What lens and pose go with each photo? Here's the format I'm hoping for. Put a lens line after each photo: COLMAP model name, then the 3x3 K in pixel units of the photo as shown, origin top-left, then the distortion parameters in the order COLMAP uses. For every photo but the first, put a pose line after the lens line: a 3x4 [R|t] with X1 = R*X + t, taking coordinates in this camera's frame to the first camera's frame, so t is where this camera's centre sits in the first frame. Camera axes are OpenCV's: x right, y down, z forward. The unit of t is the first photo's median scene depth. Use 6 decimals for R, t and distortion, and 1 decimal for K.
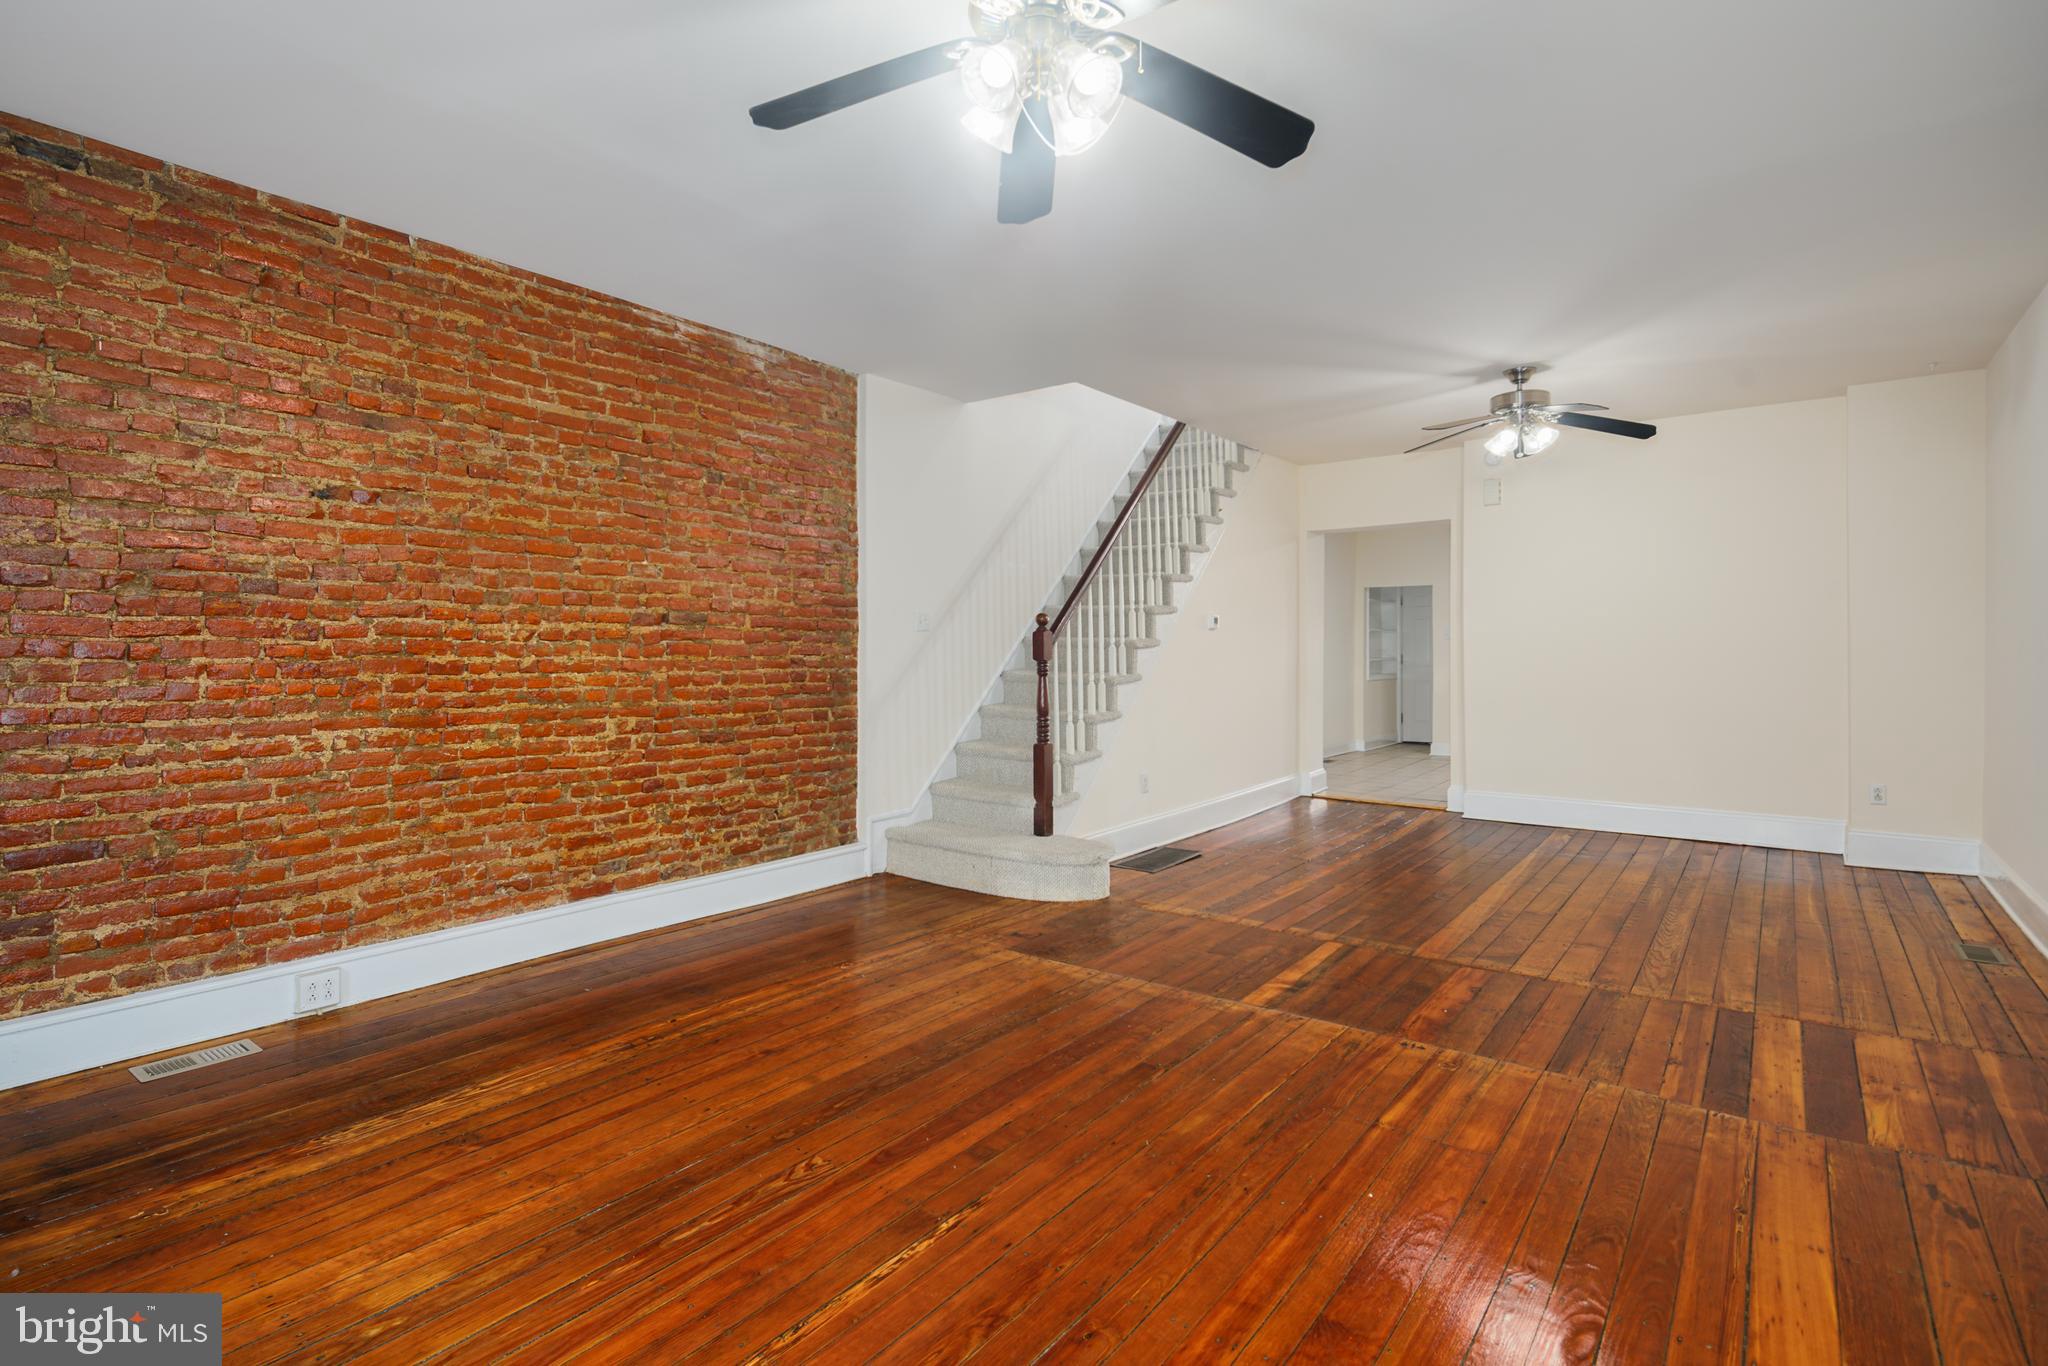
lens RADIAL K [[1013.8, 0, 998.2], [0, 1013.8, 637.2], [0, 0, 1]] dist [0.005297, -0.004824]
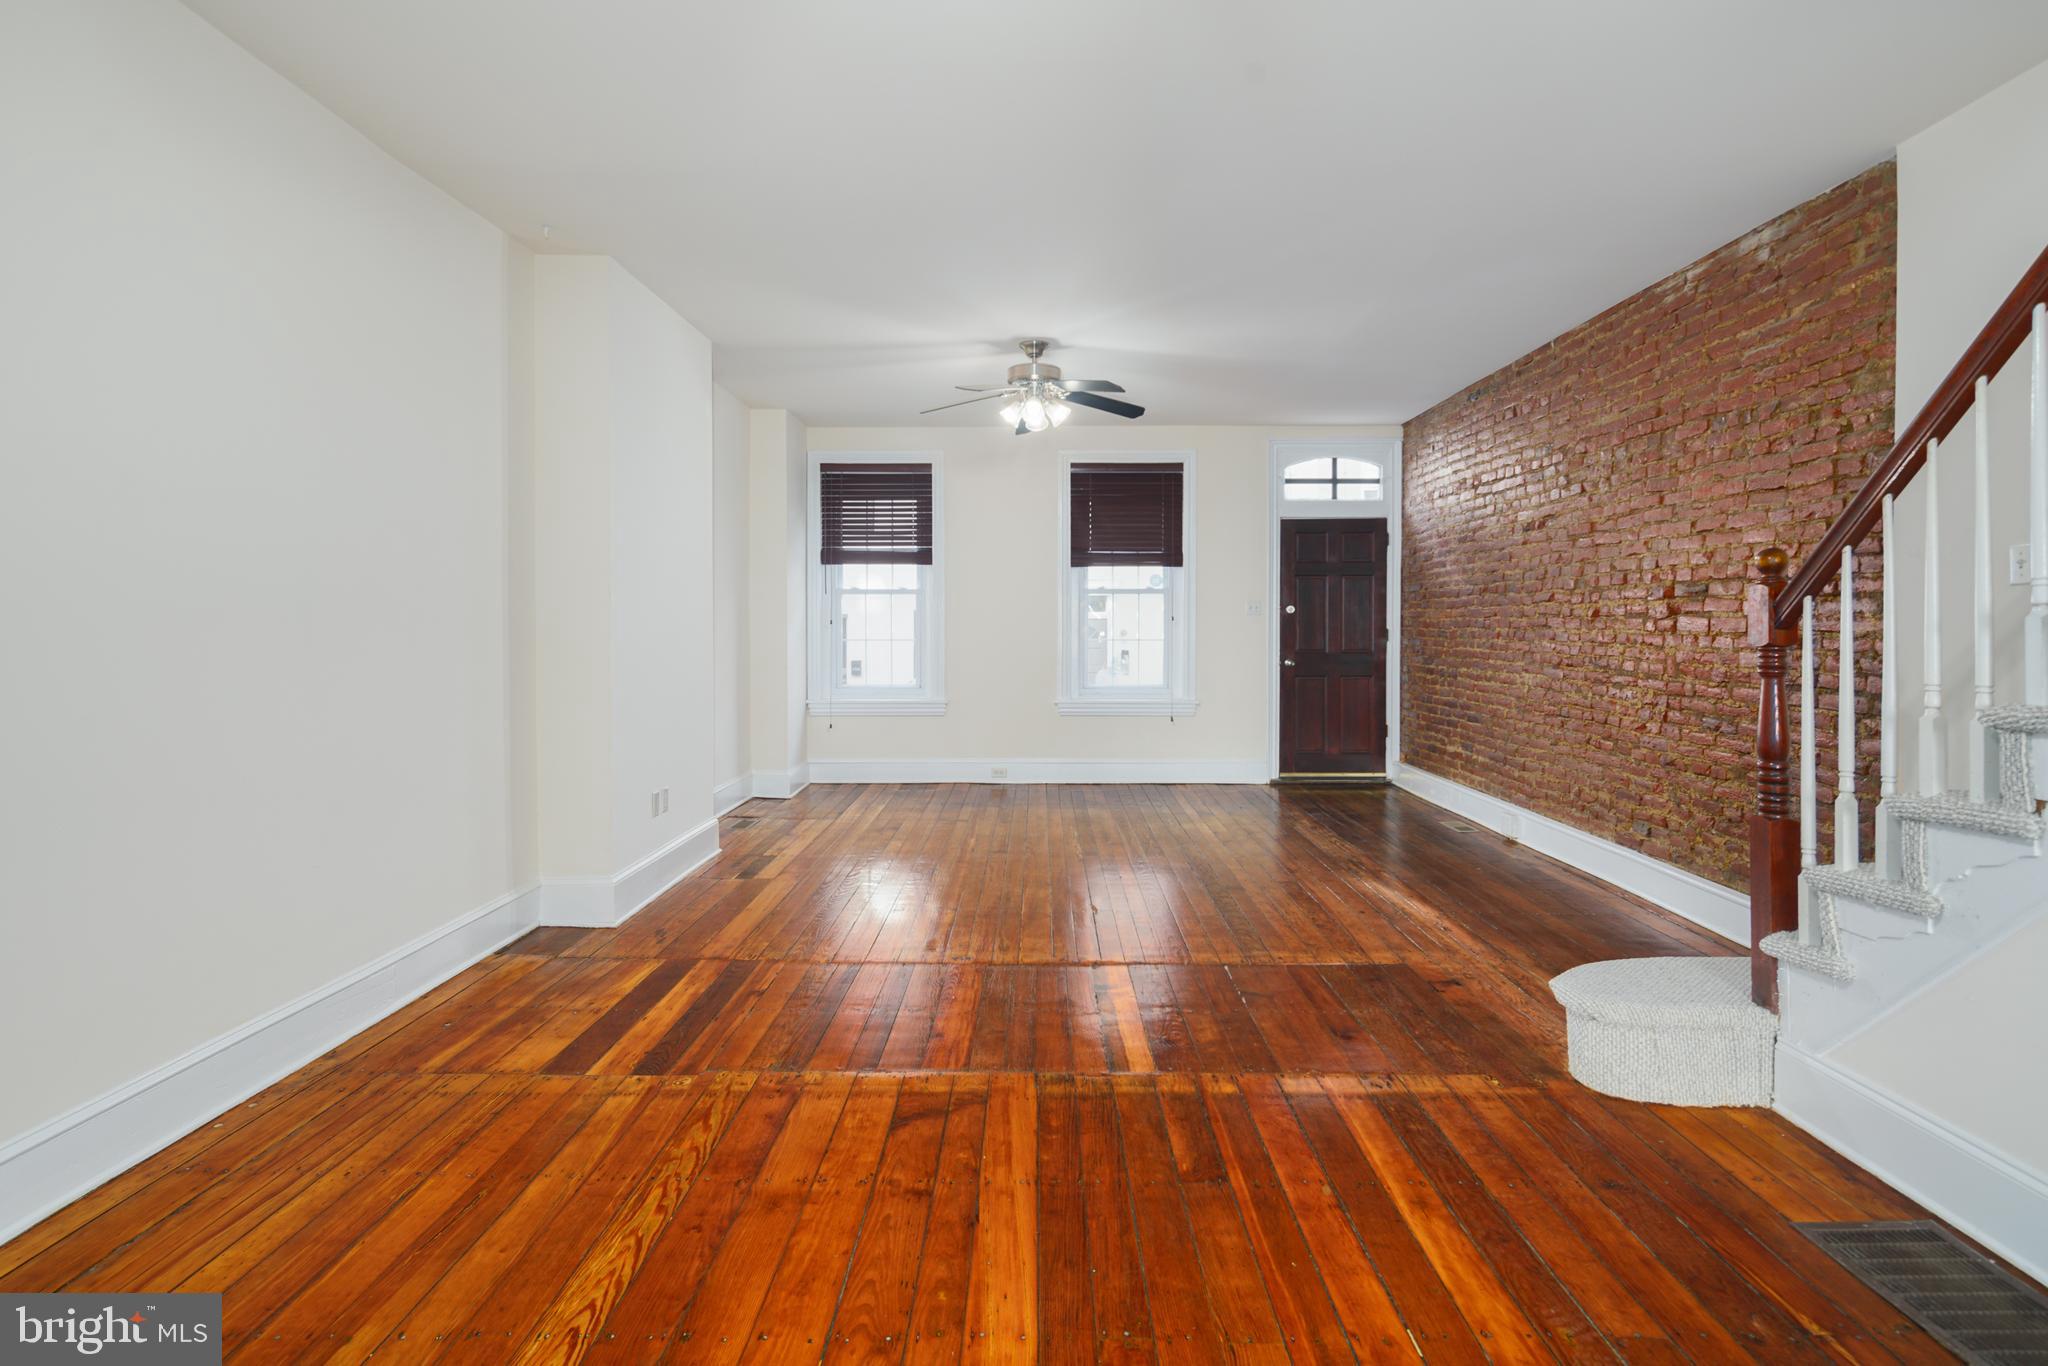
lens RADIAL K [[1013.8, 0, 1012.2], [0, 1013.8, 630.4], [0, 0, 1]] dist [0.005297, -0.004824]
pose [[-0.807440, 0.002793, -0.589944, 0.727252], [0.007412, 0.999958, -0.005411, 0.018170], [0.589904, -0.008742, -0.807426, 1.369643]]
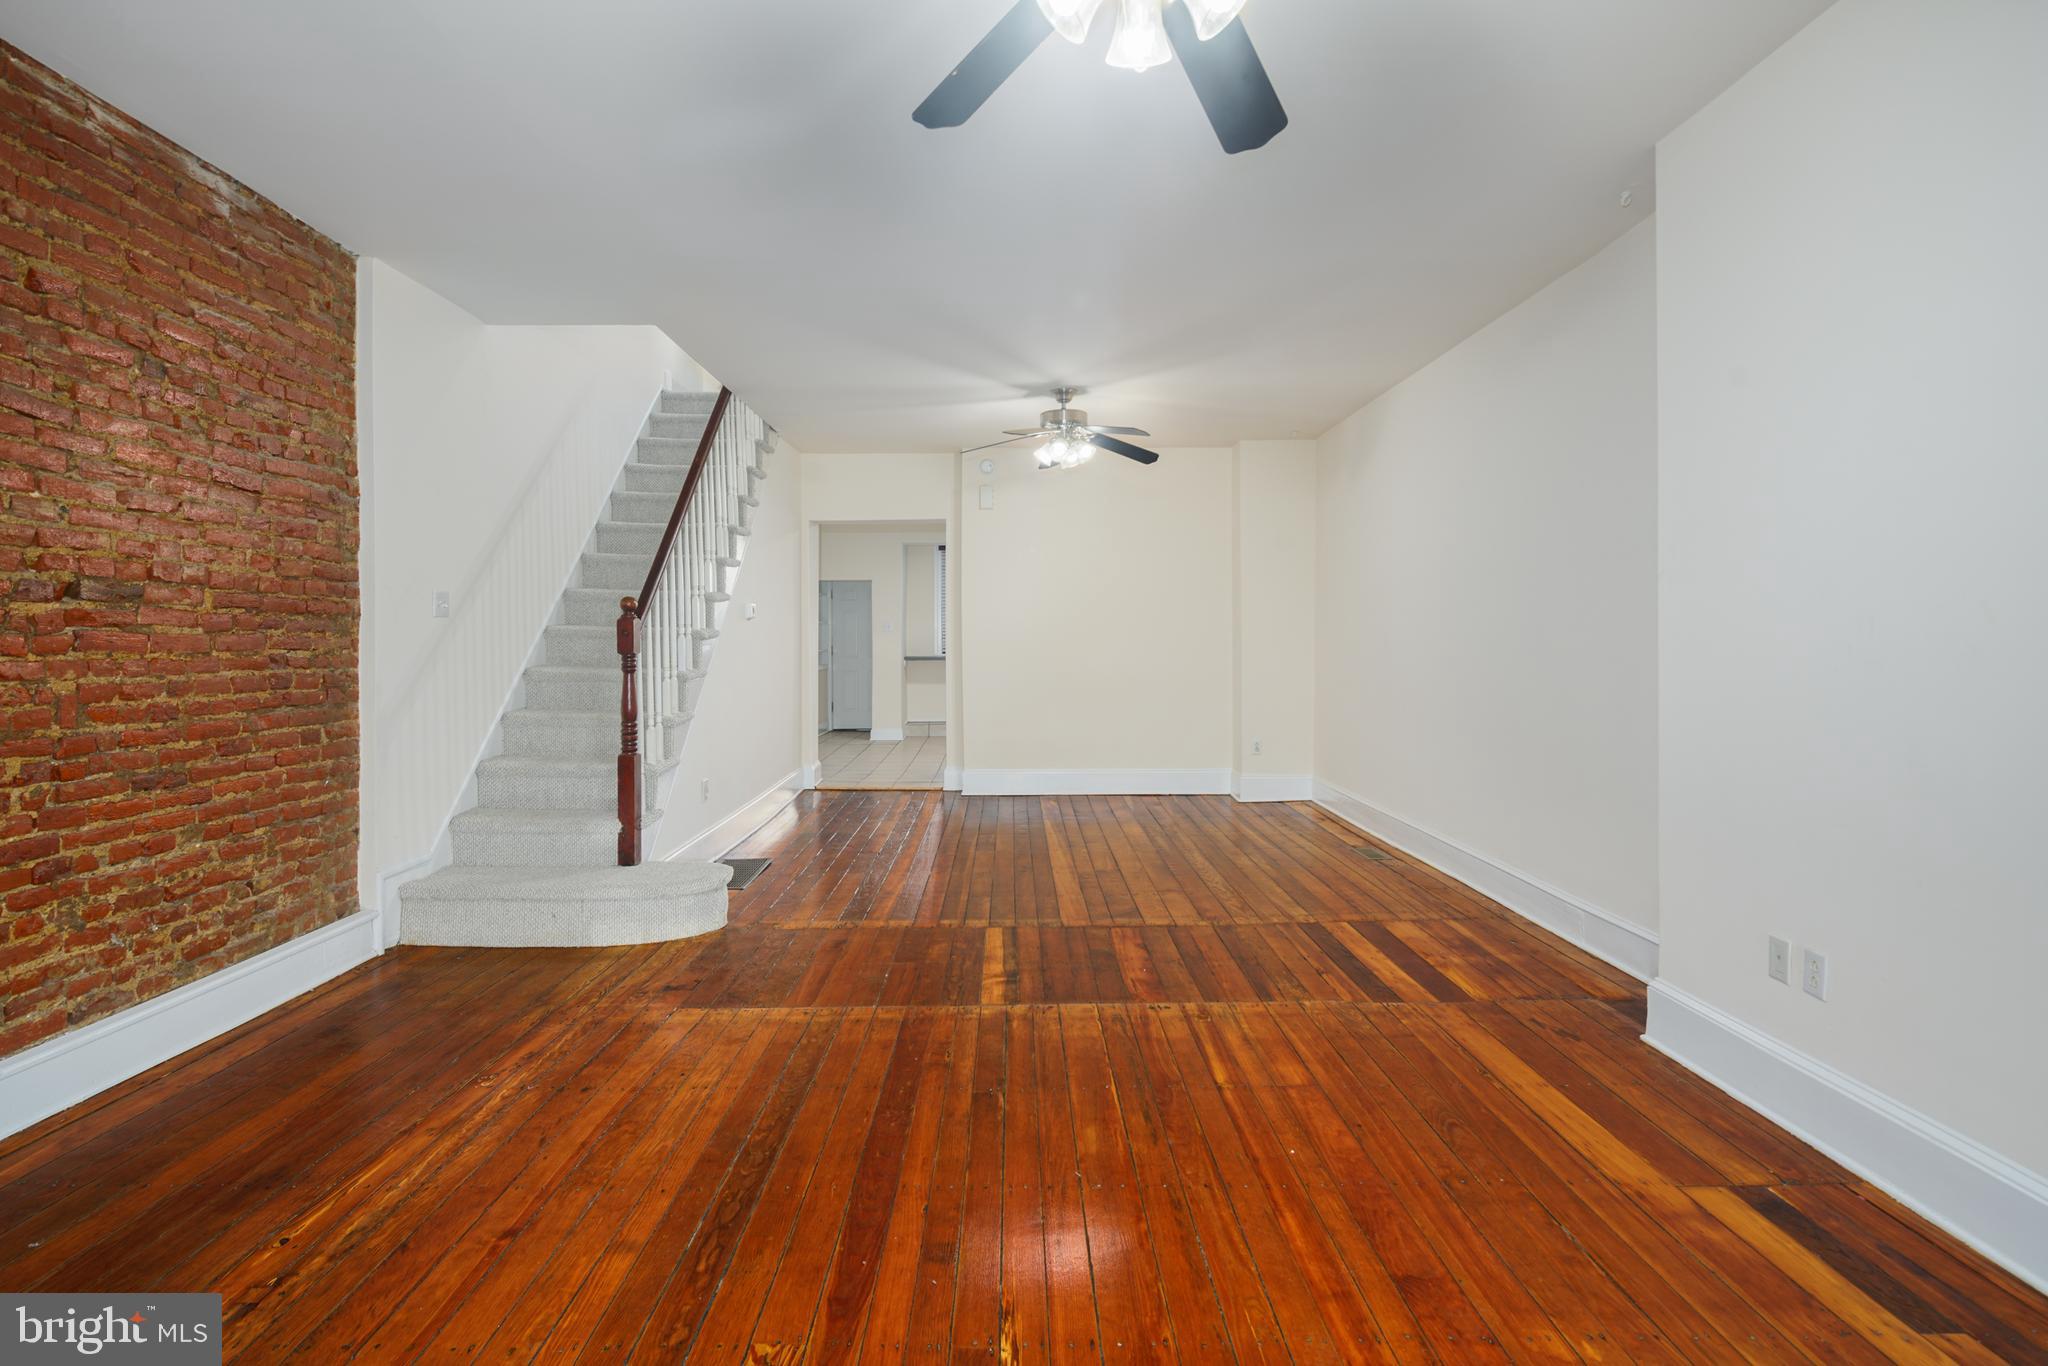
lens RADIAL K [[1013.8, 0, 1028.7], [0, 1013.8, 639.0], [0, 0, 1]] dist [0.005297, -0.004824]
pose [[0.782185, -0.001579, 0.623045, -0.252752], [-0.004244, 0.999960, 0.007862, 0.003216], [-0.623032, -0.008794, 0.782147, 0.171598]]
